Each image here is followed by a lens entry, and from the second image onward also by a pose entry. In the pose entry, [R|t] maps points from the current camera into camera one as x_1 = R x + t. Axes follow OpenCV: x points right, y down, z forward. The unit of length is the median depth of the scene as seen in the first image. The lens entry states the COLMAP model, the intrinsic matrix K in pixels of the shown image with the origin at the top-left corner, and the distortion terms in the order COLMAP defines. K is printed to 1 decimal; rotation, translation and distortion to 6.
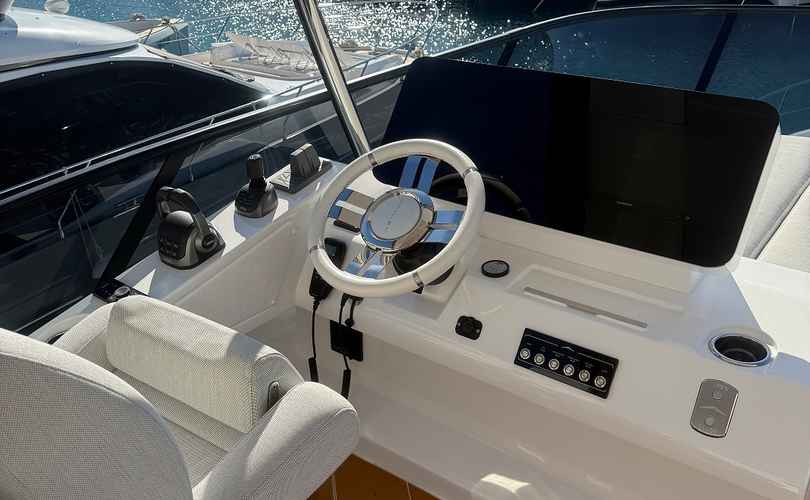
lens RADIAL K [[731.4, 0, 402.2], [0, 731.4, 253.3], [0, 0, 1]] dist [0.005789, -0.005546]
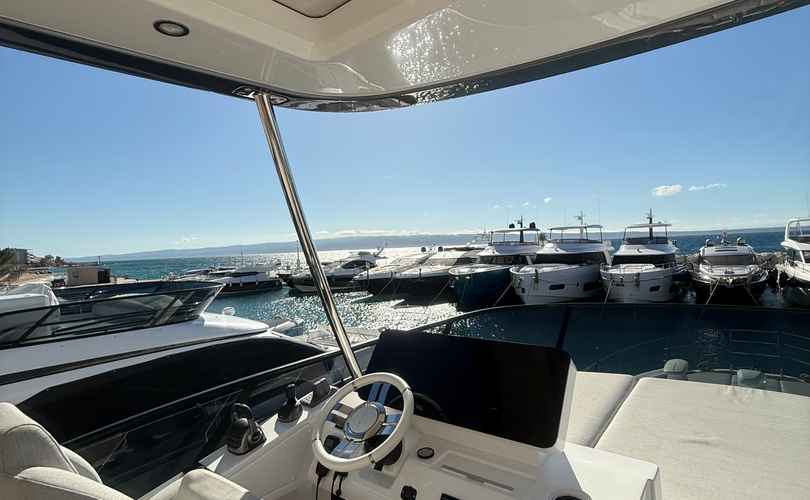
lens RADIAL K [[430.4, 0, 403.0], [0, 430.4, 252.8], [0, 0, 1]] dist [-0.006089, 0.002000]
pose [[0.998810, -0.026283, -0.041077, 0.125051], [0.005697, 0.899443, -0.437001, 0.036723], [0.048432, 0.436247, 0.898523, -0.055110]]
